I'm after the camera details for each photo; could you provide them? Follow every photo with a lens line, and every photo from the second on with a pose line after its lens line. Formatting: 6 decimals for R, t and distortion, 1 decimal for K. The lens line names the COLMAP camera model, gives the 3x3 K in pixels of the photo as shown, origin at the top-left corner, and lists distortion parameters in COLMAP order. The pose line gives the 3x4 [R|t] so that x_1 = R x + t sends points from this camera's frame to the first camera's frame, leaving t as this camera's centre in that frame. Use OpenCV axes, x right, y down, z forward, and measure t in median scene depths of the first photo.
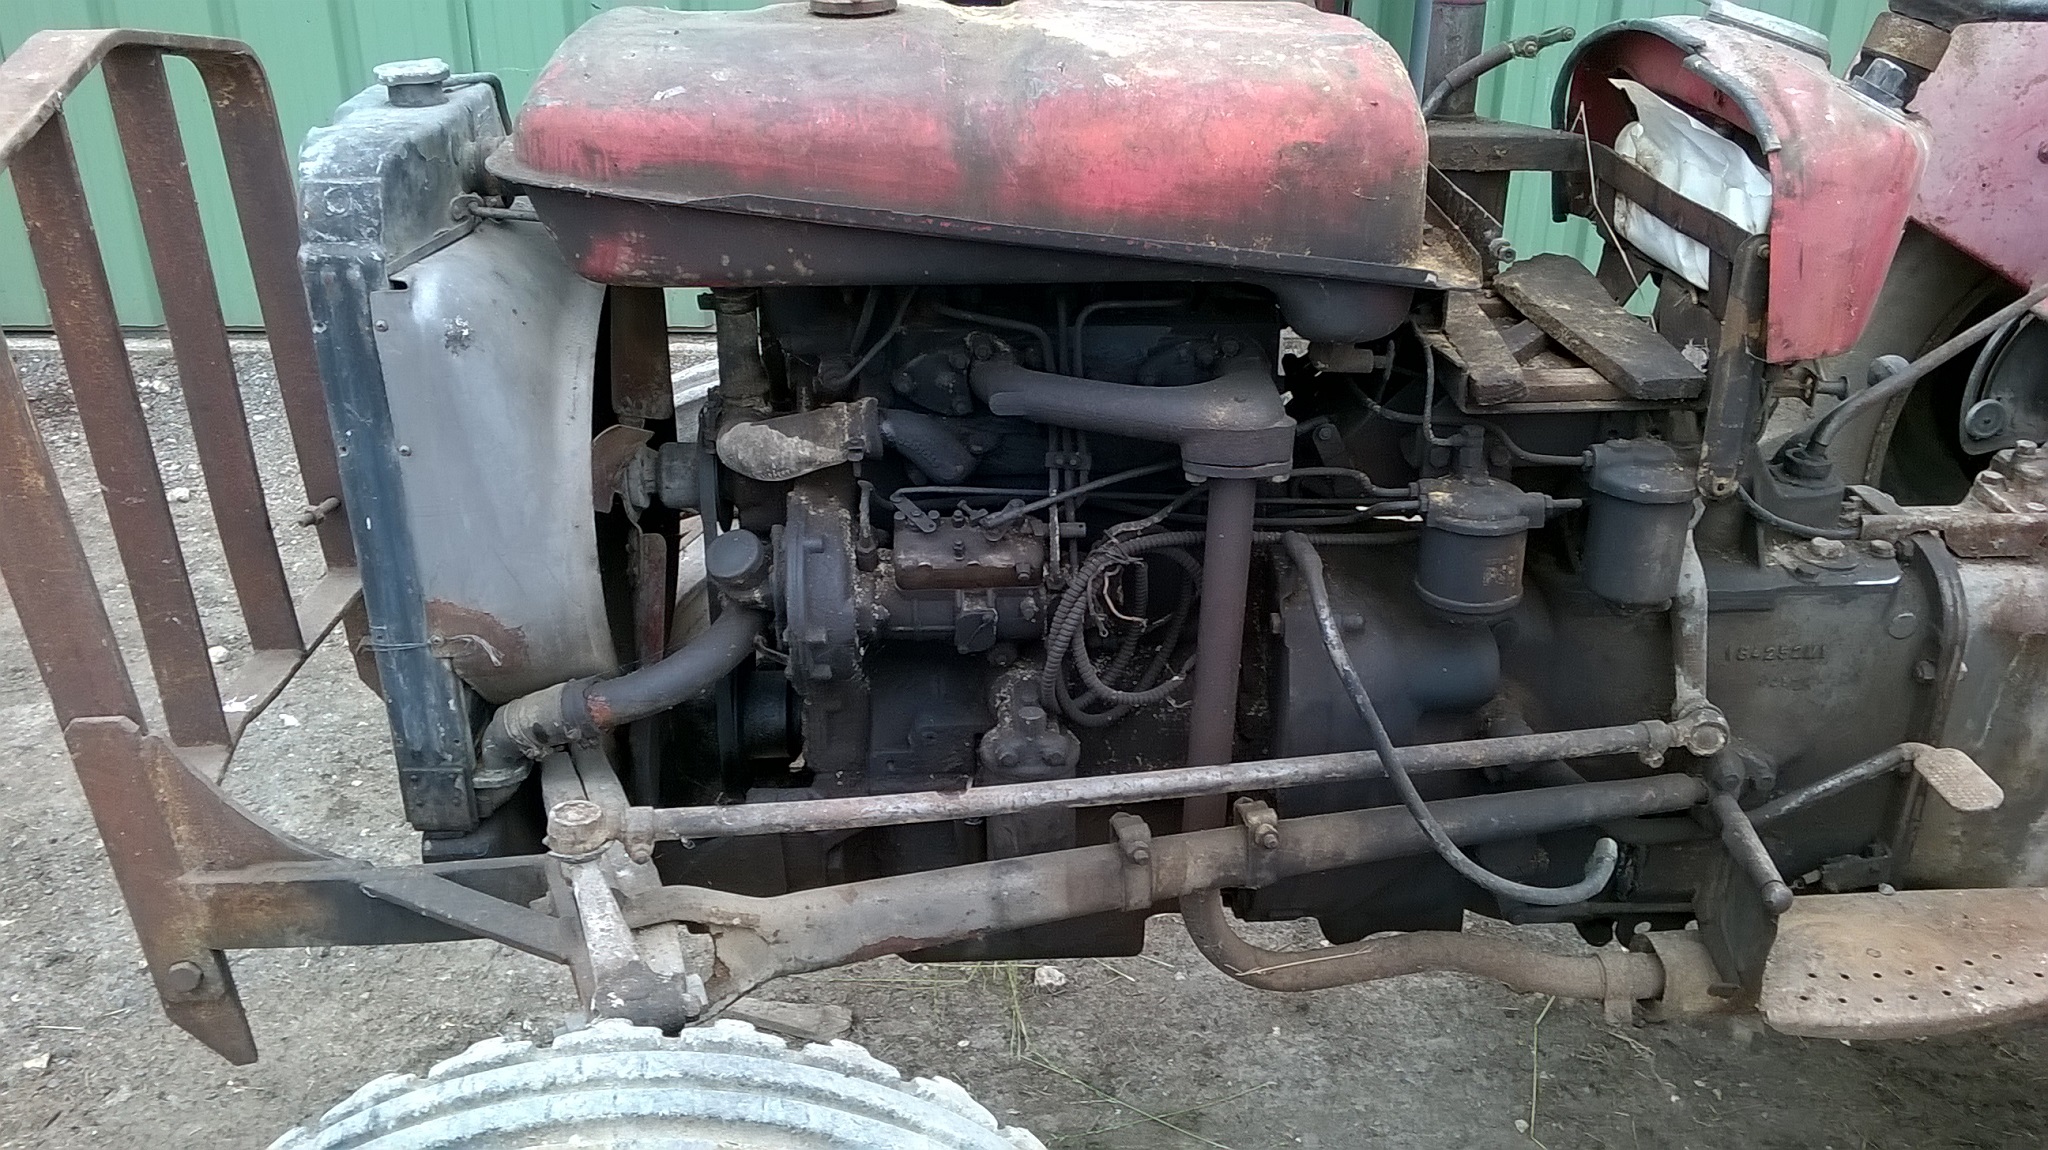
lens RADIAL K [[1667.0, 0, 1024.0], [0, 1667.0, 575.0], [0, 0, 1]] dist [0.098687, -0.172100]
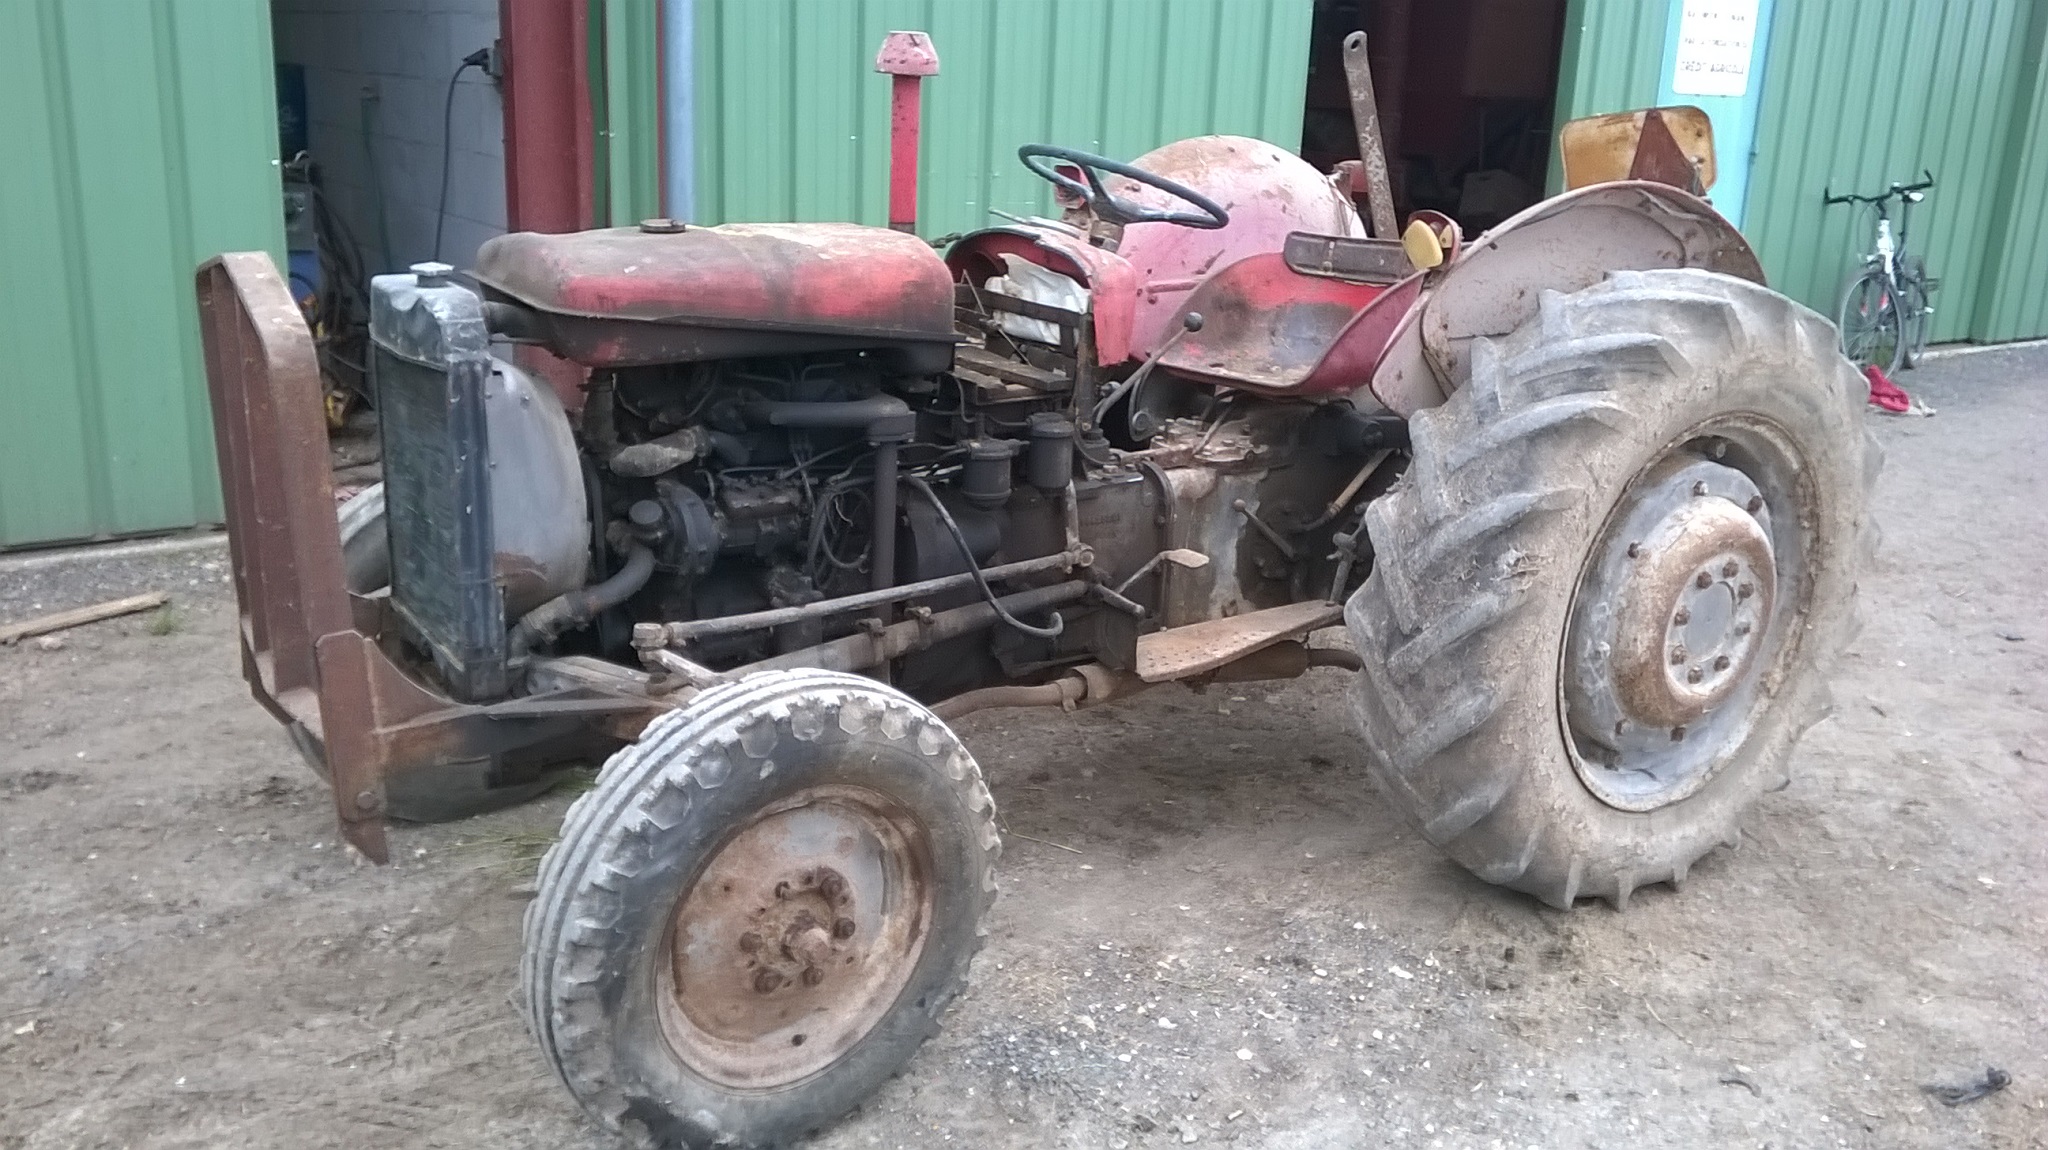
lens RADIAL K [[1667.0, 0, 1024.0], [0, 1667.0, 575.0], [0, 0, 1]] dist [0.098687, -0.172100]
pose [[0.847718, -0.131384, 0.513919, -0.786188], [0.198825, 0.976909, -0.078217, 0.284922], [-0.491776, 0.168486, 0.854265, -0.784508]]
